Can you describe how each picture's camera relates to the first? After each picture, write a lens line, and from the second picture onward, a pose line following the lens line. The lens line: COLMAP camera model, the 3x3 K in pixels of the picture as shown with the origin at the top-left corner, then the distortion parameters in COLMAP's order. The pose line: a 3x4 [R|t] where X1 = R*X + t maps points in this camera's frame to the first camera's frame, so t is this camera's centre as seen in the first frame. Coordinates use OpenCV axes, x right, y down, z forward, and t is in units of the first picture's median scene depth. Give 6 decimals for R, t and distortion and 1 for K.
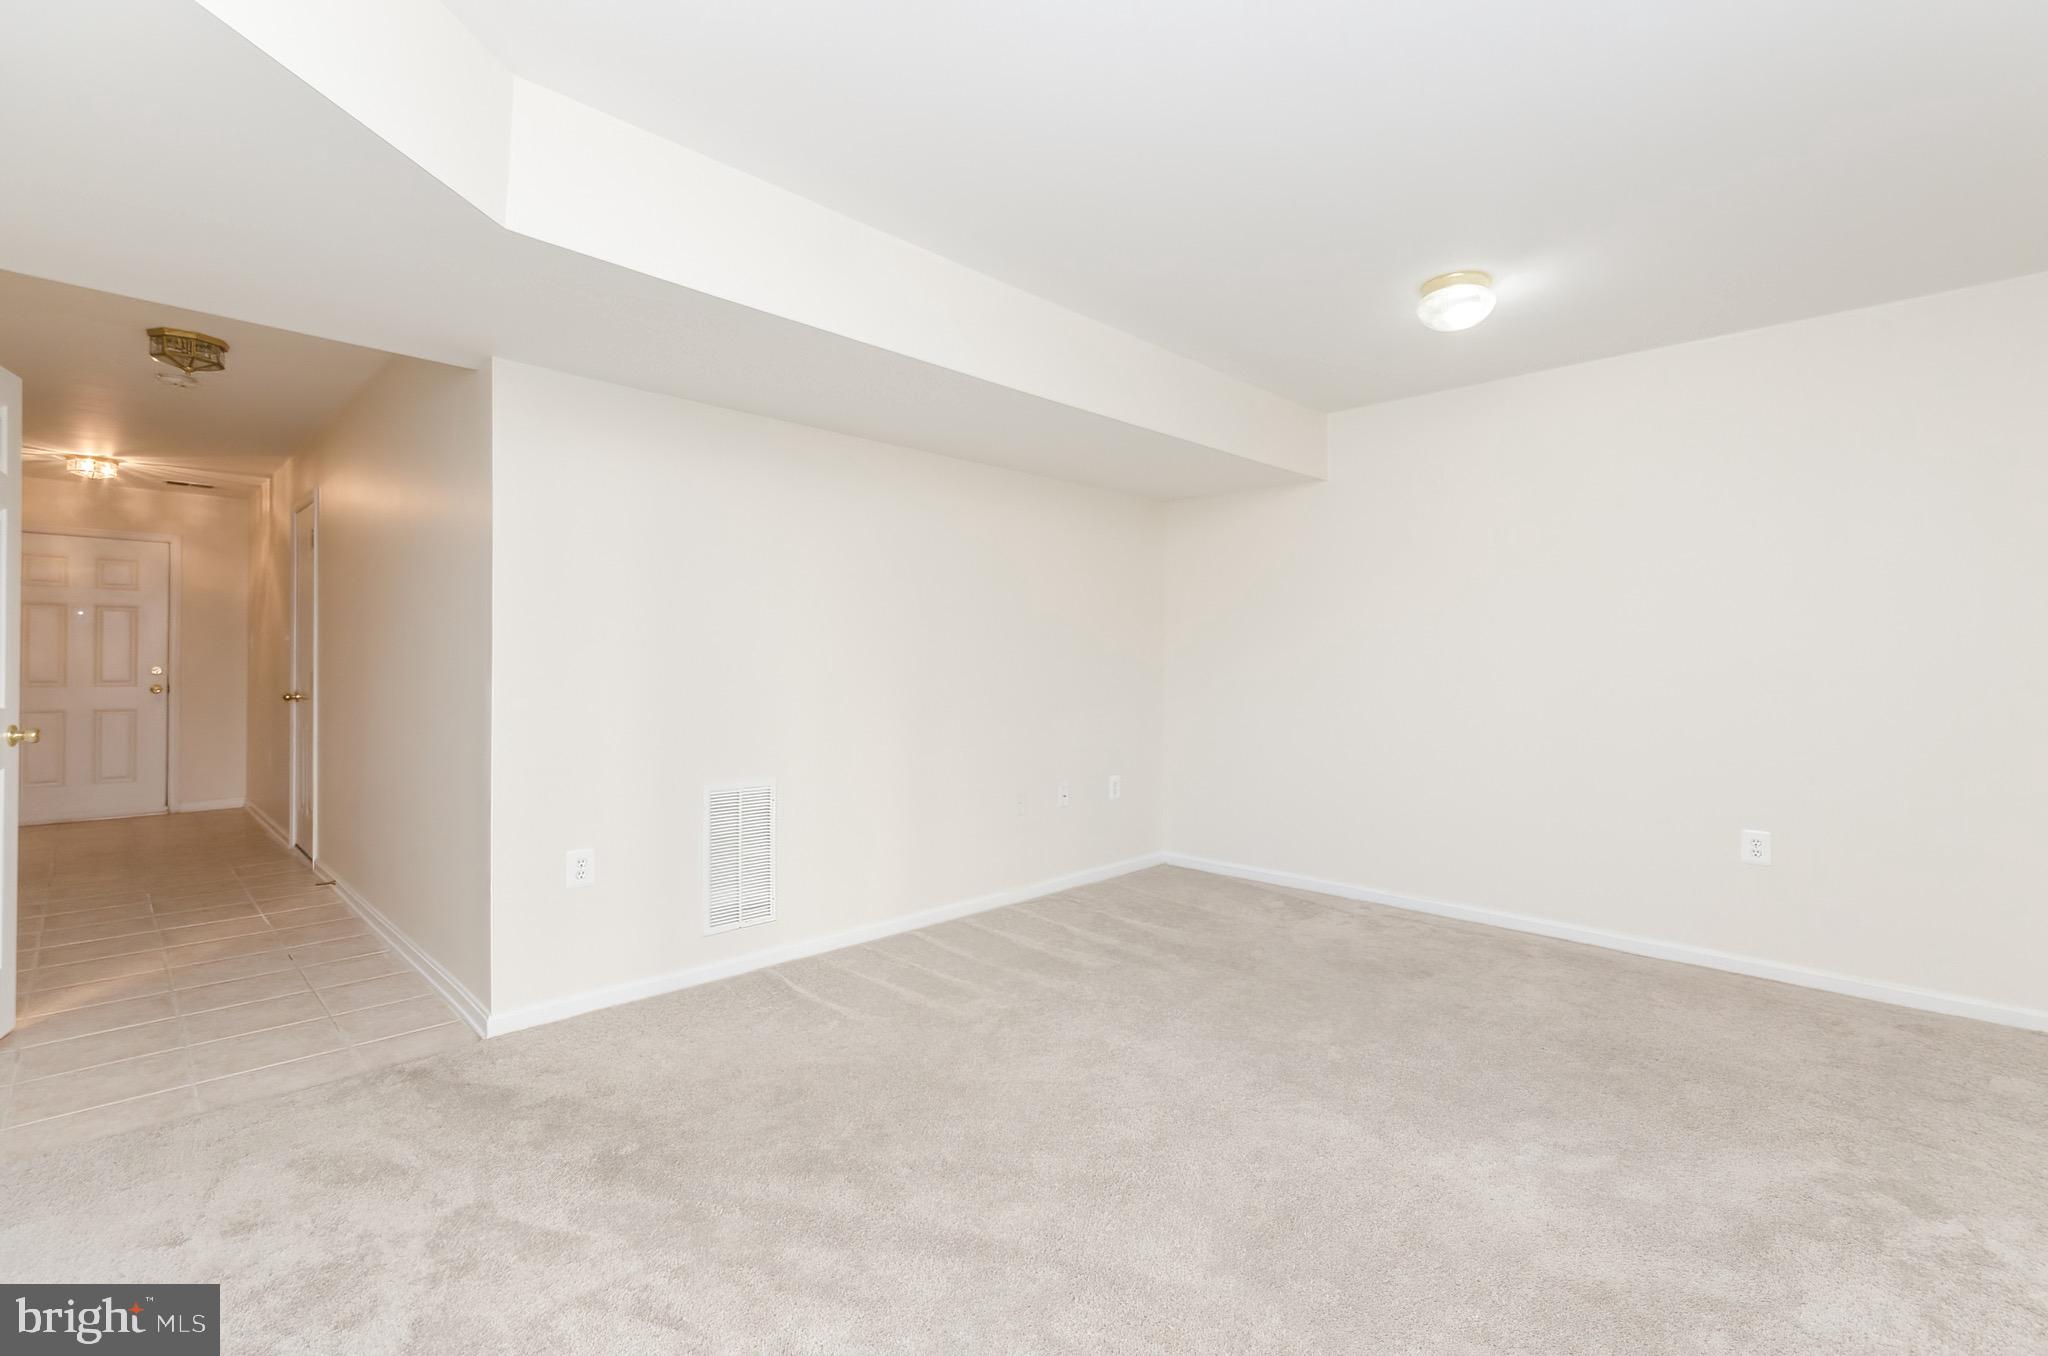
lens RADIAL K [[904.6, 0, 1022.8], [0, 904.6, 656.1], [0, 0, 1]] dist [0.007218, -0.000842]
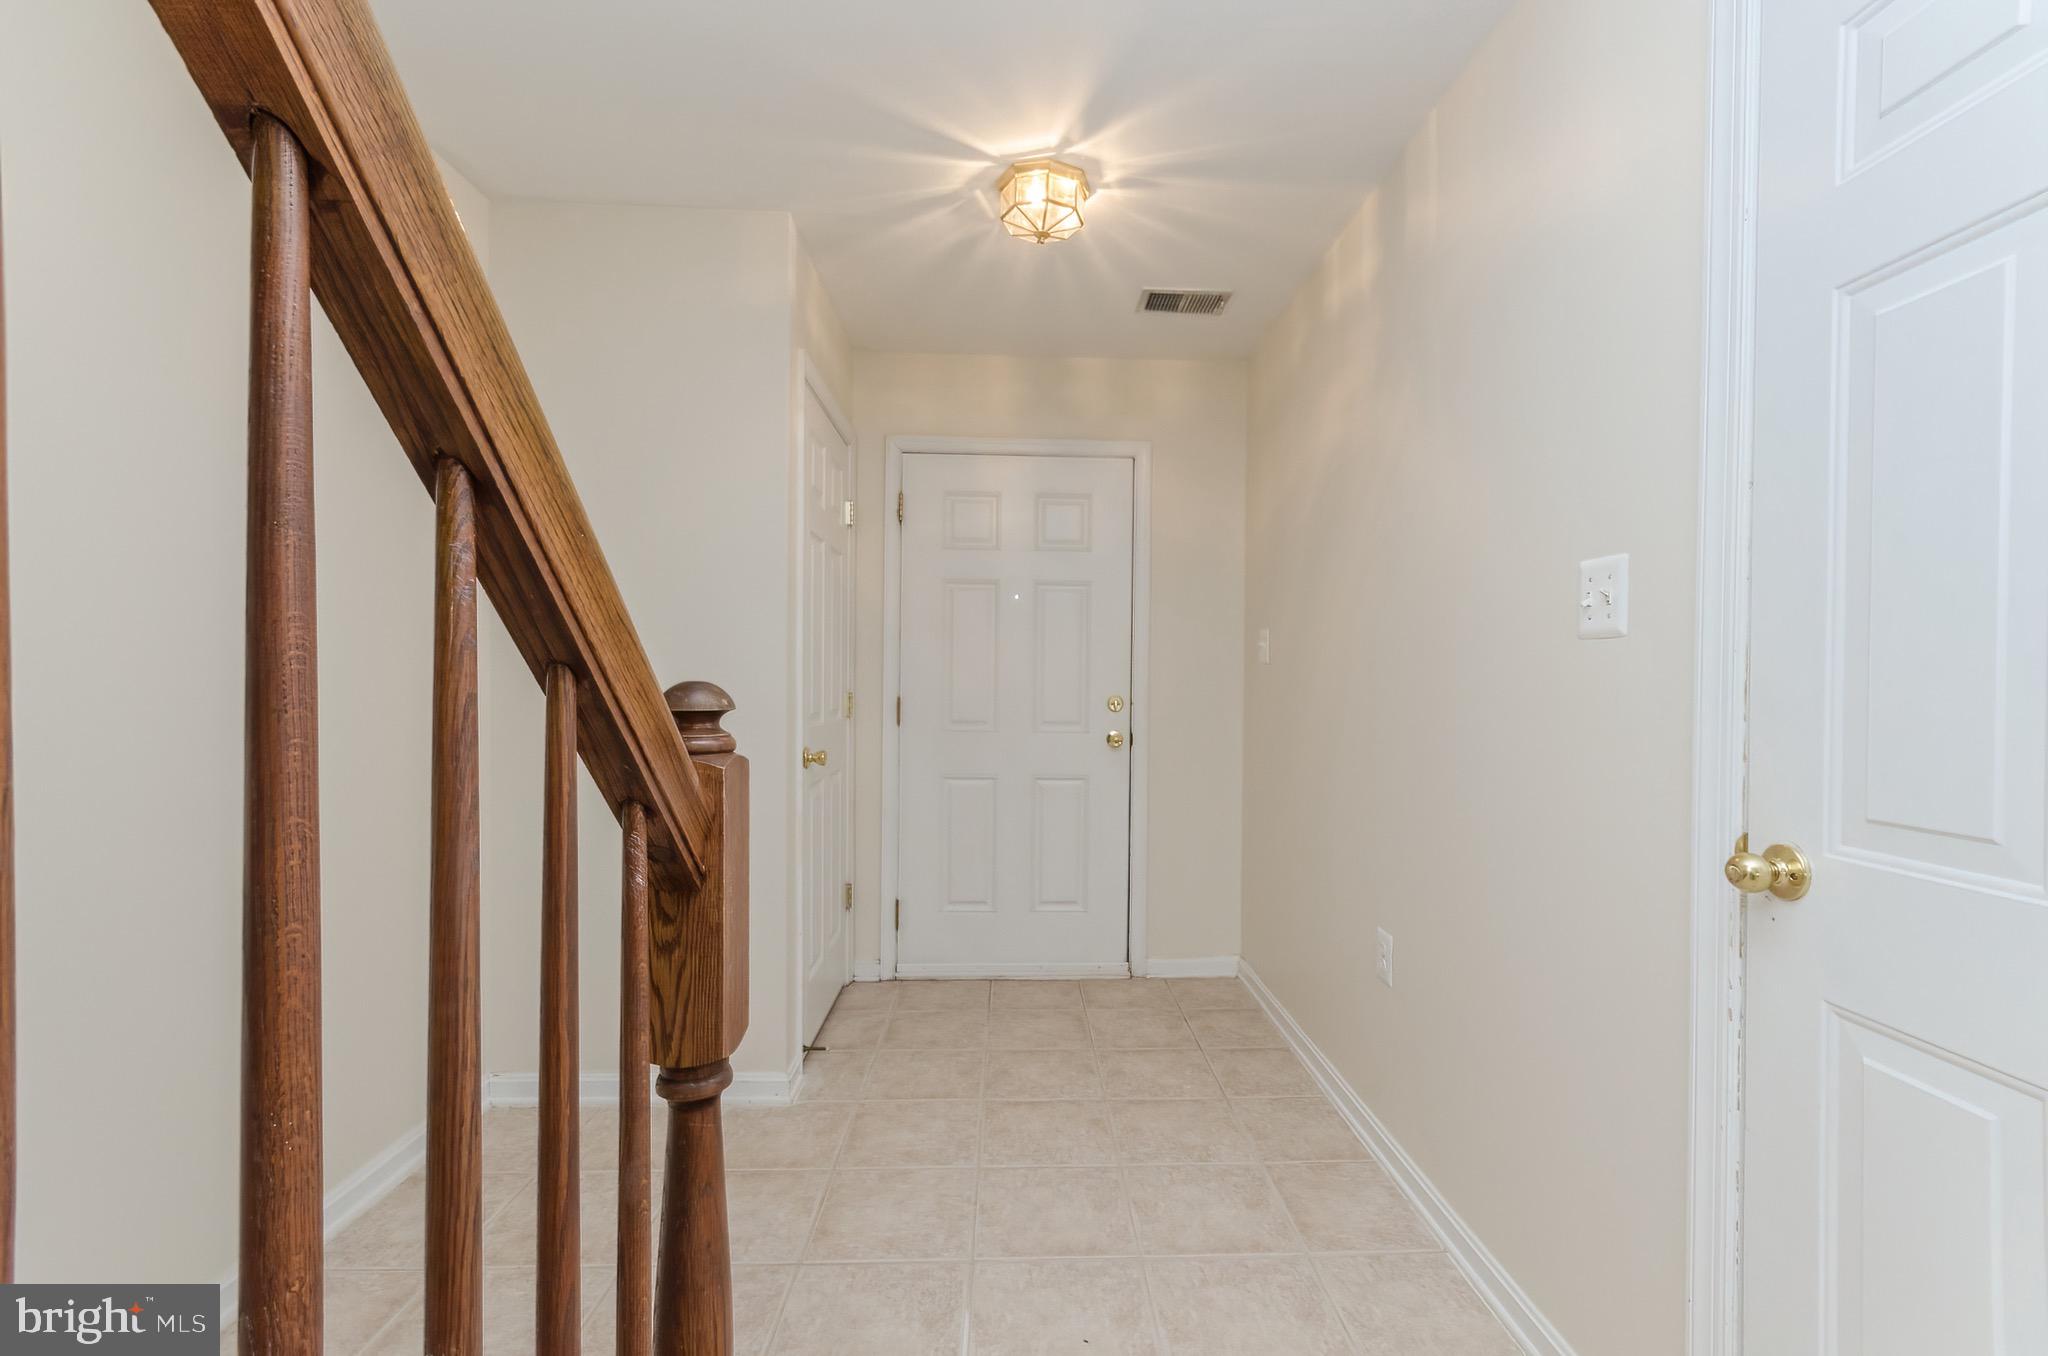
lens RADIAL K [[904.6, 0, 1023.7], [0, 904.6, 672.4], [0, 0, 1]] dist [0.007218, -0.000842]
pose [[0.703674, 0.005297, -0.710503, -0.612841], [-0.001305, 0.999980, 0.006162, -0.005648], [0.710522, -0.003409, 0.703667, 0.589284]]
